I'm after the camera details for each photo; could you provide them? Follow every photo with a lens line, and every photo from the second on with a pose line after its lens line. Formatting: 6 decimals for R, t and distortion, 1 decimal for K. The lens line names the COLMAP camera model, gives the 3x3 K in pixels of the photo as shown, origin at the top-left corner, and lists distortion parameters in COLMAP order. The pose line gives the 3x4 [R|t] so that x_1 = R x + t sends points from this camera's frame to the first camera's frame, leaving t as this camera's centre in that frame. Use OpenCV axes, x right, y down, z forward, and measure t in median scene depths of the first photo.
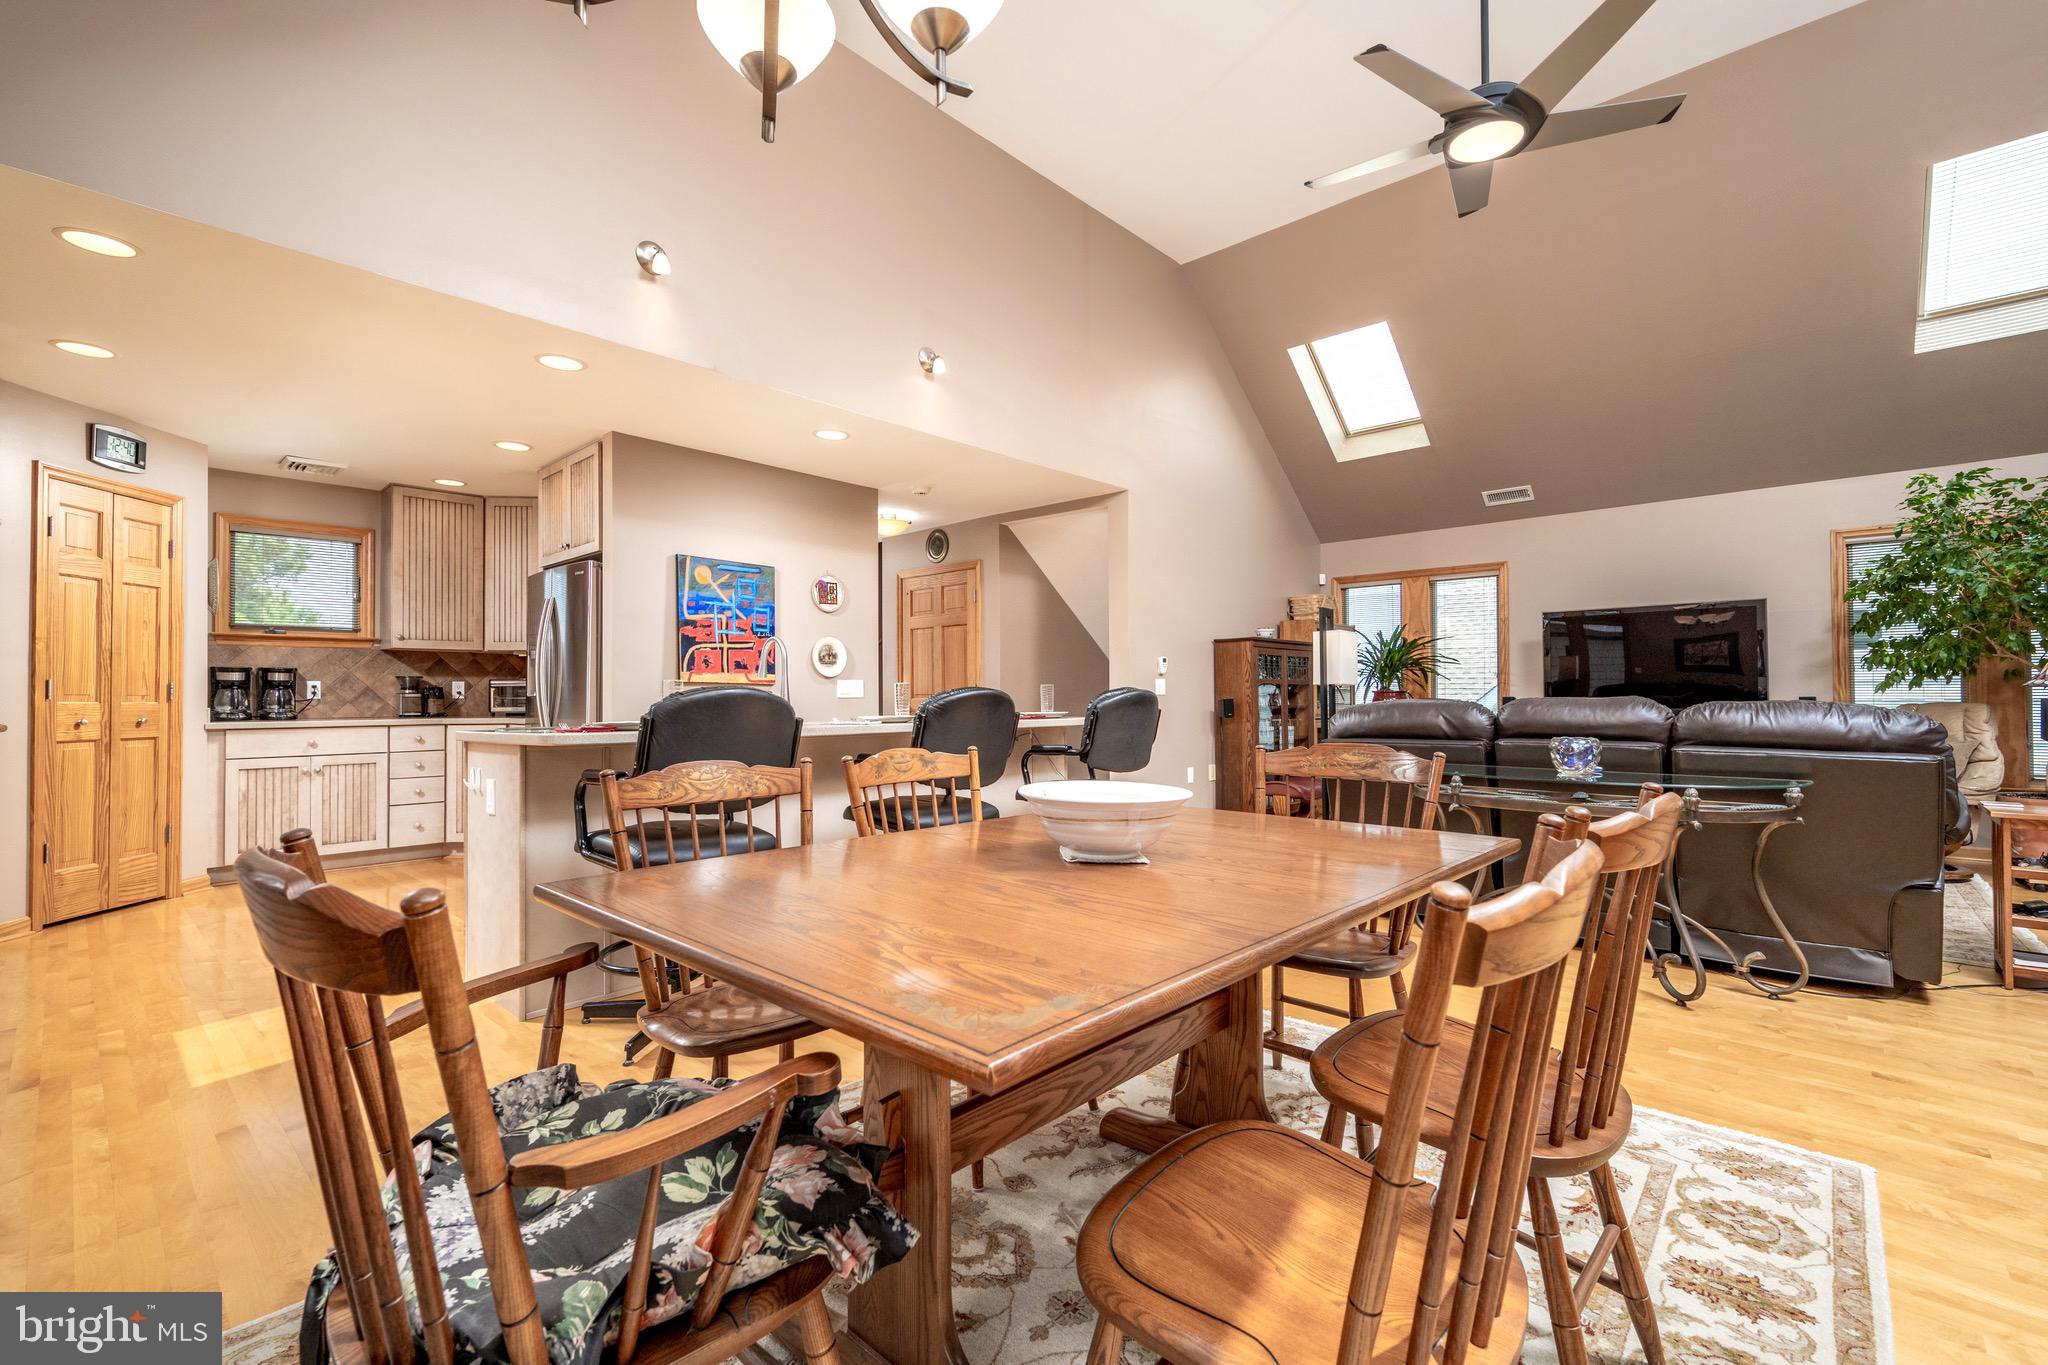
lens RADIAL K [[895.3, 0, 1032.0], [0, 895.3, 685.7], [0, 0, 1]] dist [-0.000140, -0.000203]
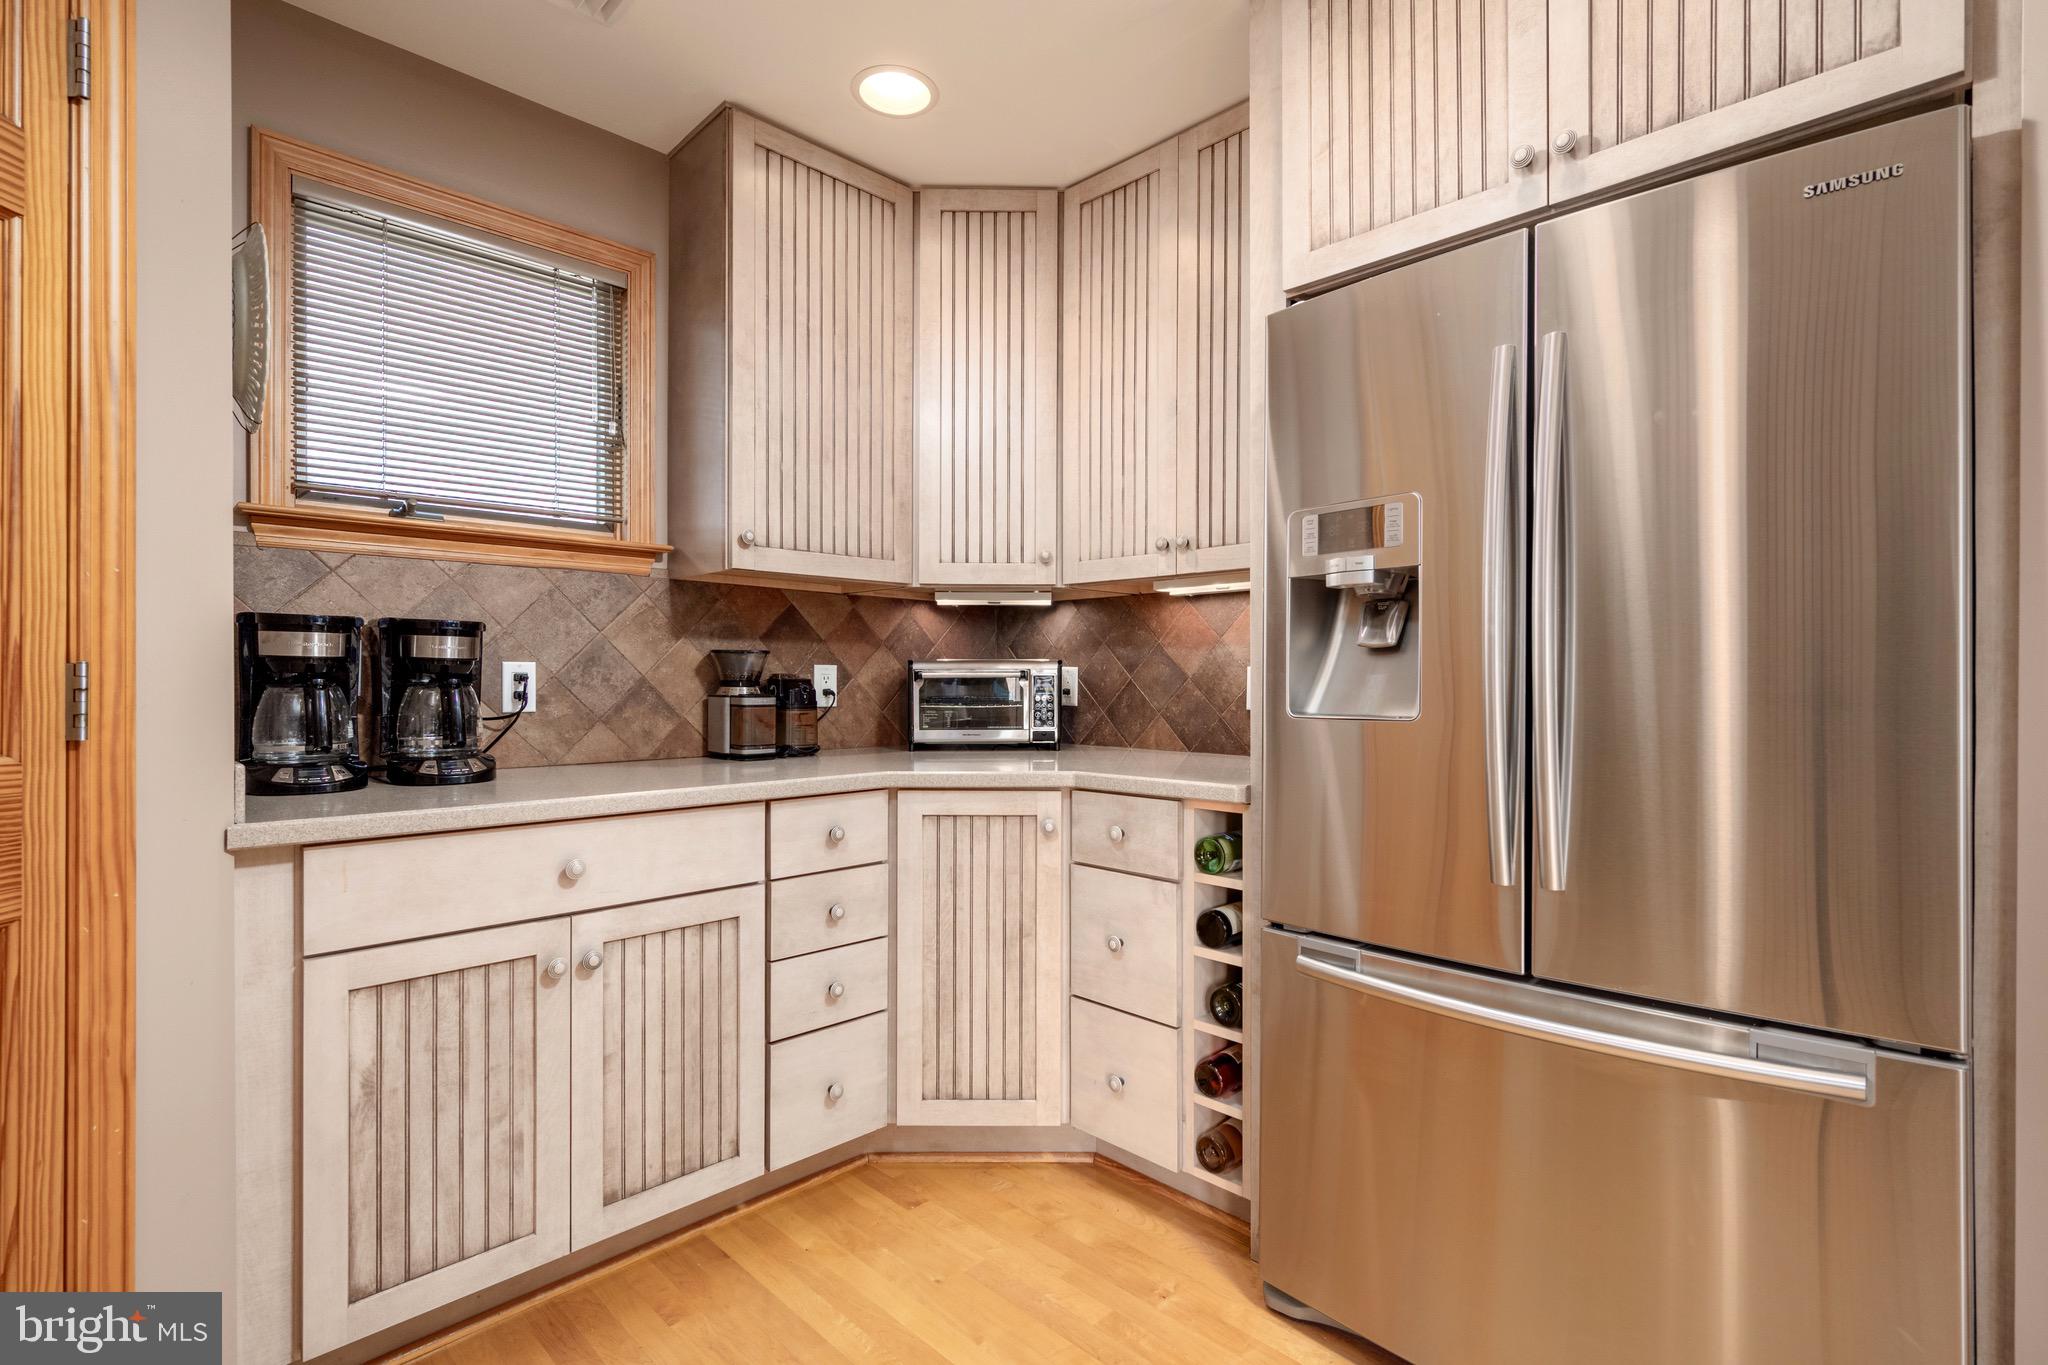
lens RADIAL K [[946.2, 0, 1024.0], [0, 946.2, 682.5], [0, 0, 1]] dist [0.000746, 0.000068]
pose [[0.999300, 0.004742, -0.037097, -0.628388], [-0.004284, 0.999914, 0.012392, -0.002420], [0.037152, -0.012224, 0.999235, 0.676293]]
